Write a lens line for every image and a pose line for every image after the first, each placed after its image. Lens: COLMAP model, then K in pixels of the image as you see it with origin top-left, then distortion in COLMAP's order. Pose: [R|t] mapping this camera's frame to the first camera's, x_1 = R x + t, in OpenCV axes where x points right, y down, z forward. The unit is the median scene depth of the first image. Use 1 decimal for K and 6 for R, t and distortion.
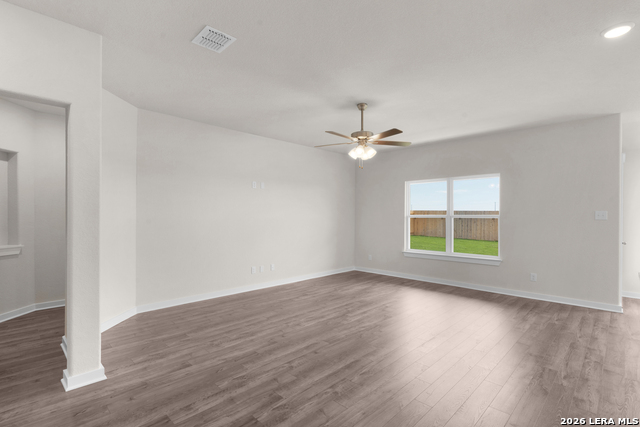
lens RADIAL K [[315.0, 0, 317.0], [0, 315.0, 216.7], [0, 0, 1]] dist [-0.000084, -0.000296]
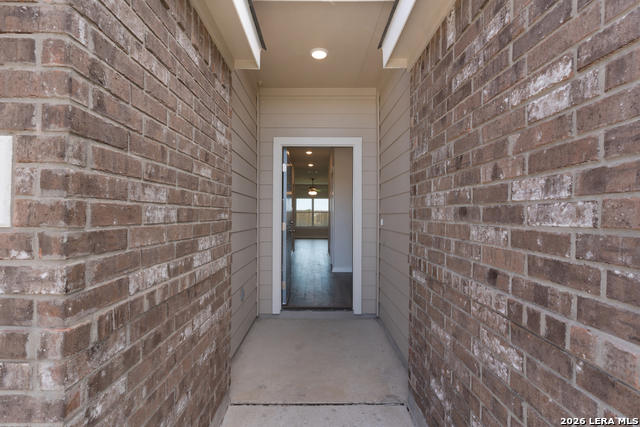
lens RADIAL K [[315.0, 0, 317.0], [0, 315.0, 216.7], [0, 0, 1]] dist [-0.000084, -0.000296]
pose [[0.702315, -0.001908, 0.711864, -2.372656], [-0.002275, 0.999985, 0.004924, 0.046690], [-0.711863, -0.005077, 0.702300, -1.545555]]
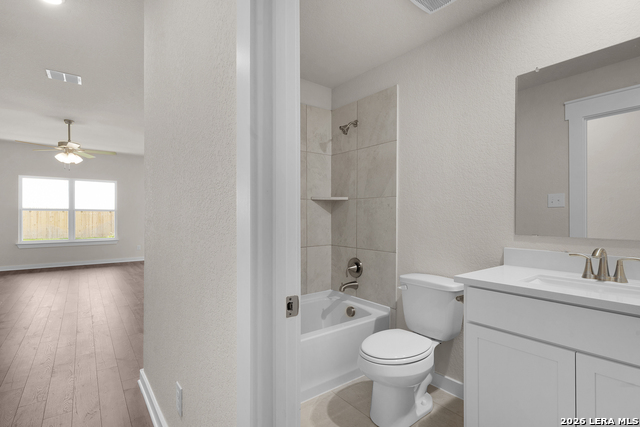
lens RADIAL K [[315.0, 0, 317.0], [0, 315.0, 216.7], [0, 0, 1]] dist [-0.000084, -0.000296]
pose [[0.143844, 0.003769, 0.989593, -0.976161], [-0.002967, 0.999990, -0.003377, 0.037399], [-0.989596, -0.002451, 0.143853, -0.179056]]
